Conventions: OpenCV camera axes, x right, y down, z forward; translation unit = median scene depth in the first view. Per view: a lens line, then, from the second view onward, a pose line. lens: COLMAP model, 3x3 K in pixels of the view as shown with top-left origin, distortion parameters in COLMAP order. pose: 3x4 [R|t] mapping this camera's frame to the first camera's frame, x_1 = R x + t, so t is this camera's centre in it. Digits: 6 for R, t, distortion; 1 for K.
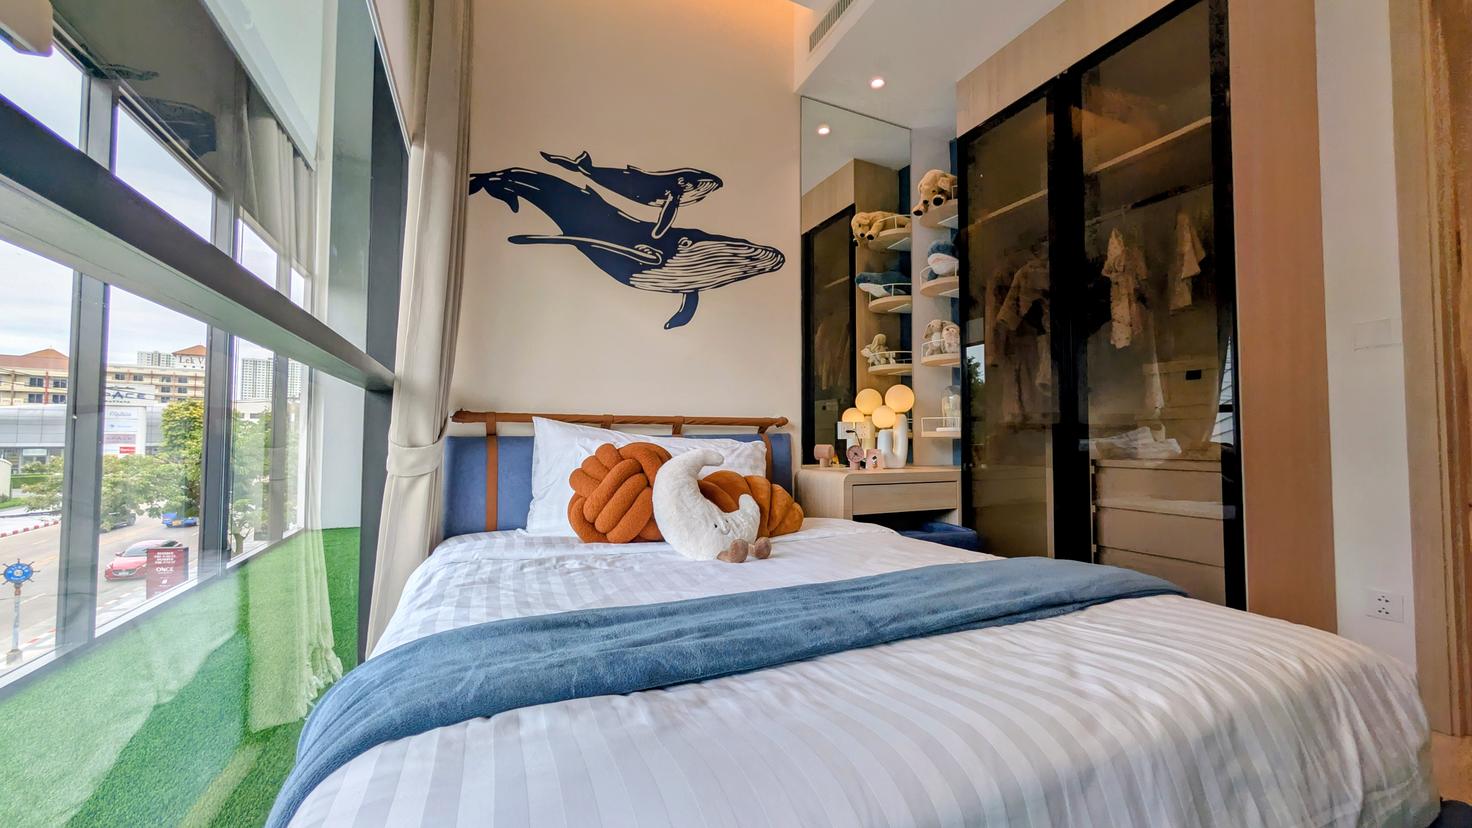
lens RADIAL K [[552.7, 0, 736.0], [0, 552.7, 414.0], [0, 0, 1]] dist [-0.000721, 0.000173]
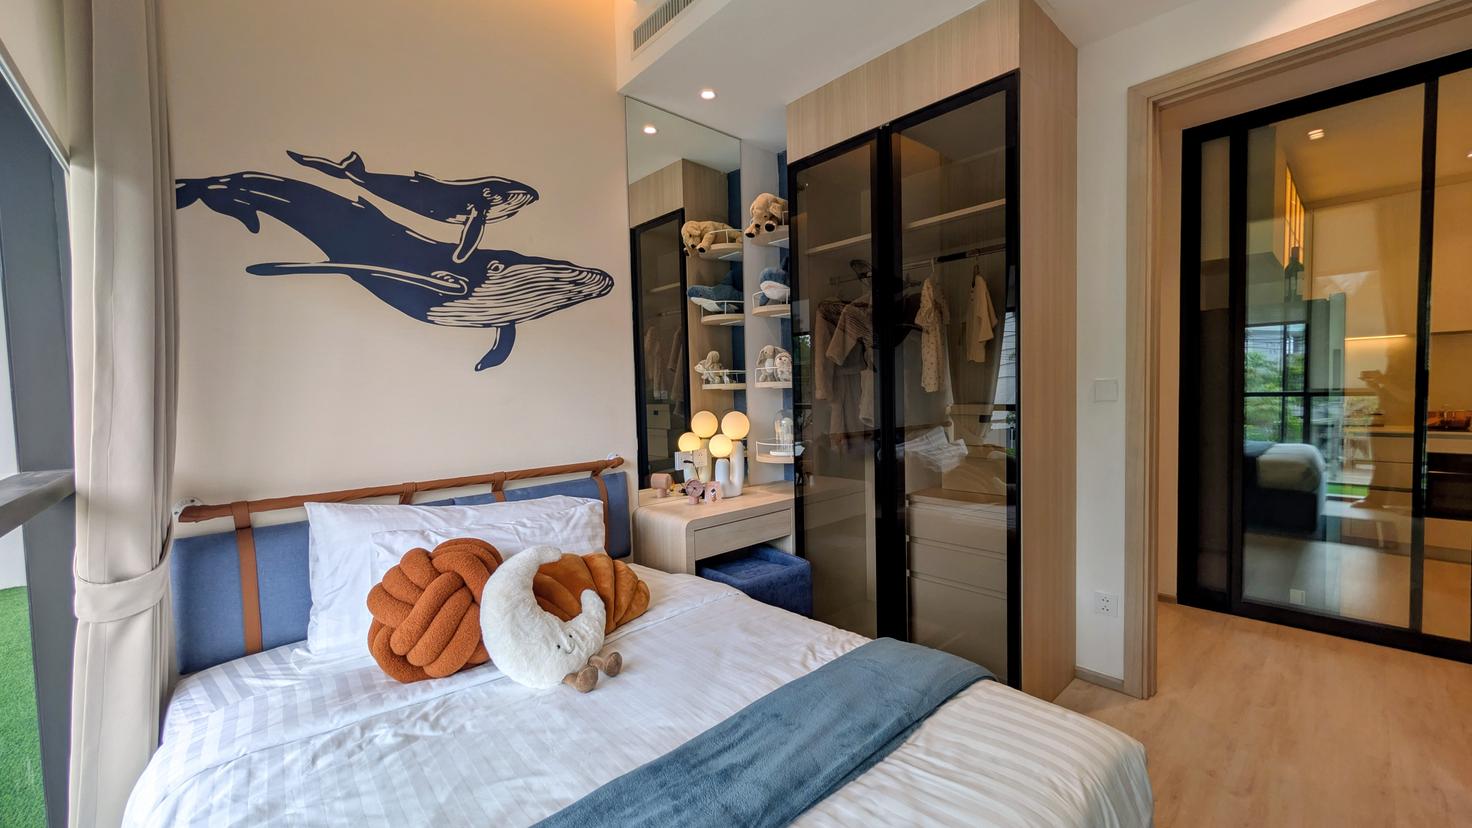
lens RADIAL K [[572.3, 0, 736.0], [0, 572.3, 414.0], [0, 0, 1]] dist [0.000193, 0.000341]
pose [[0.951391, -0.042111, 0.305093, -0.018238], [0.017183, 0.996323, 0.083937, -0.152021], [-0.307505, -0.074615, 0.948616, 0.028496]]
